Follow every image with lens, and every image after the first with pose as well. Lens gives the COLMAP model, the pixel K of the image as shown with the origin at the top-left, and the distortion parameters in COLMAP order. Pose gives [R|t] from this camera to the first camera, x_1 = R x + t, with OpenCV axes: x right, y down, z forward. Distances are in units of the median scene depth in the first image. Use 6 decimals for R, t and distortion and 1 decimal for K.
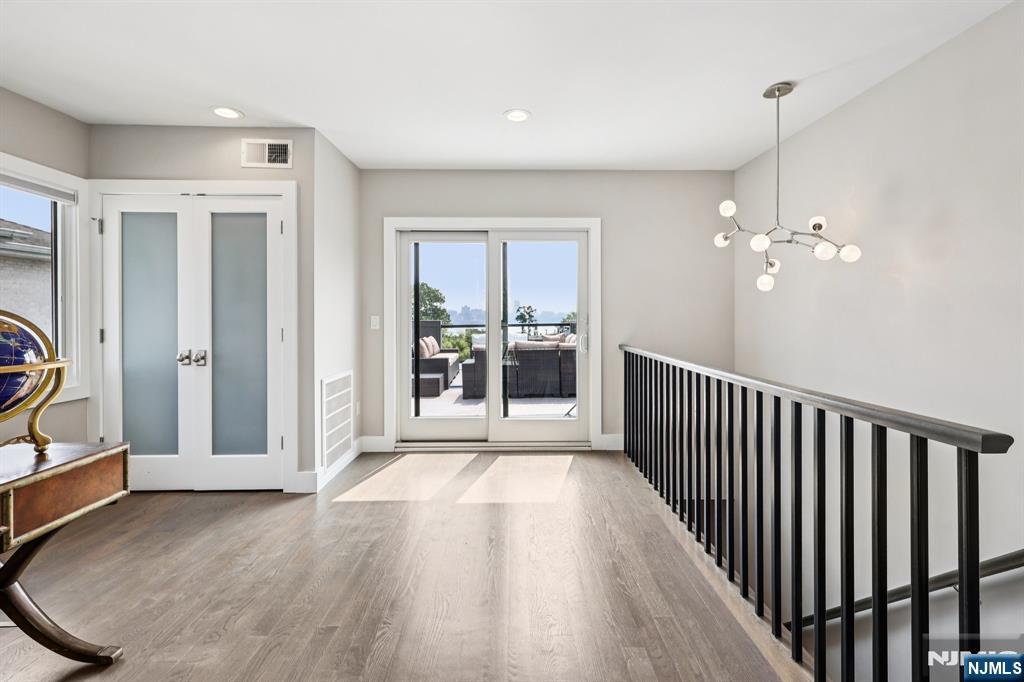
lens RADIAL K [[440.1, 0, 509.7], [0, 440.1, 319.9], [0, 0, 1]] dist [0.001388, 0.000210]
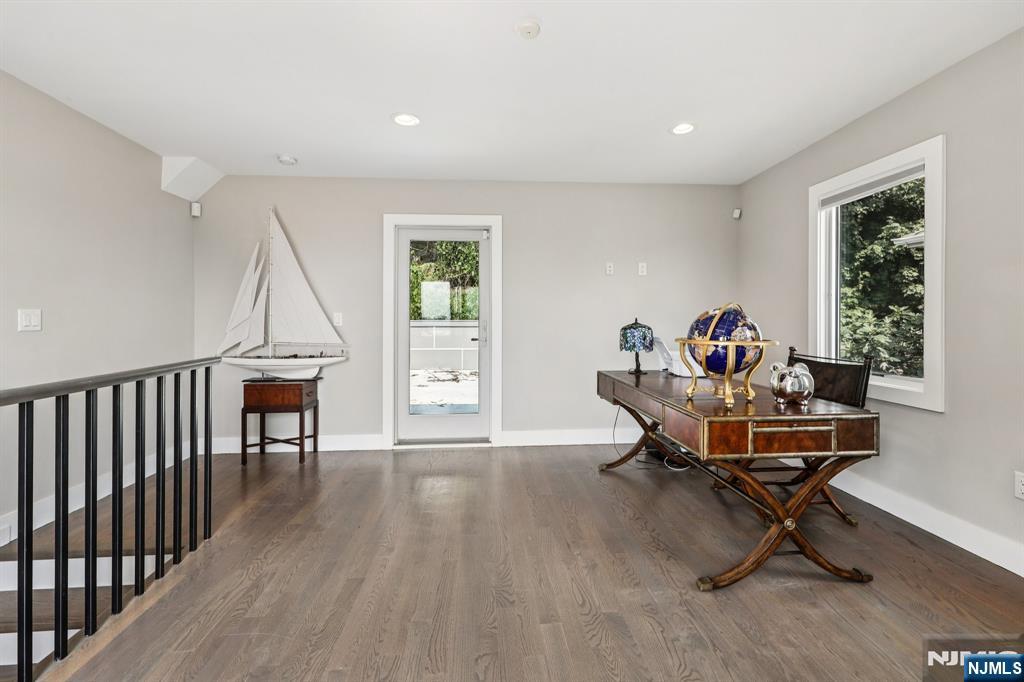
lens RADIAL K [[440.1, 0, 509.7], [0, 440.1, 319.9], [0, 0, 1]] dist [0.001388, 0.000210]
pose [[-0.998772, -0.000012, -0.049542, -0.163959], [-0.000122, 0.999998, 0.002221, 0.018347], [0.049542, 0.002224, -0.998770, 1.149148]]
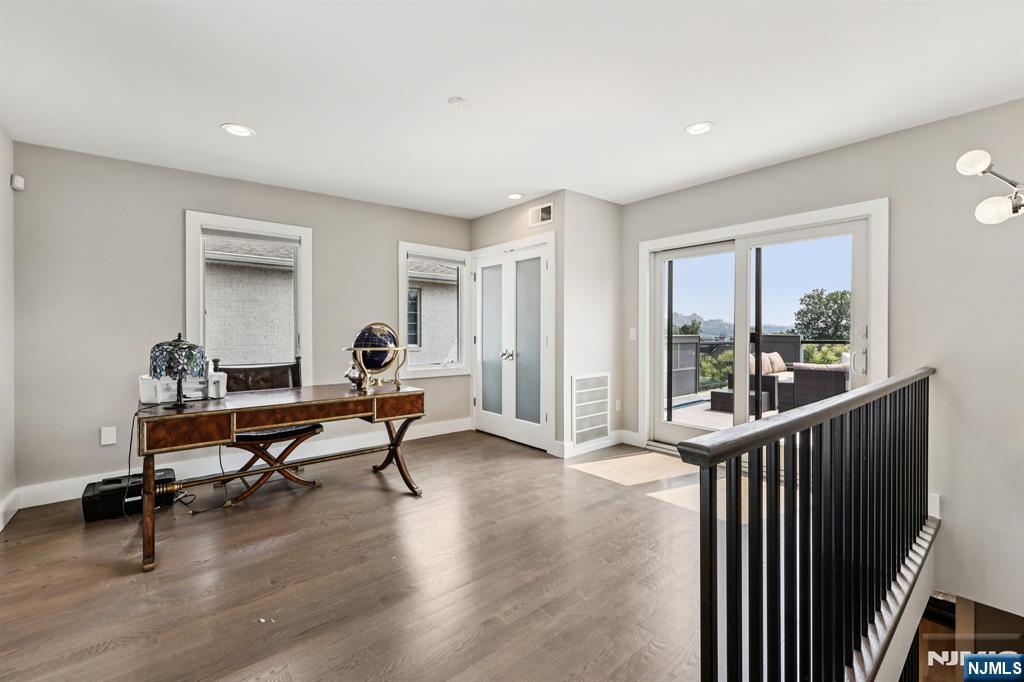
lens RADIAL K [[429.4, 0, 507.8], [0, 429.4, 337.1], [0, 0, 1]] dist [0.003022, -0.000012]
pose [[0.624618, 0.012491, -0.780830, 0.480027], [-0.009690, 0.999919, 0.008244, 0.010015], [0.780870, 0.002417, 0.624689, 0.040113]]
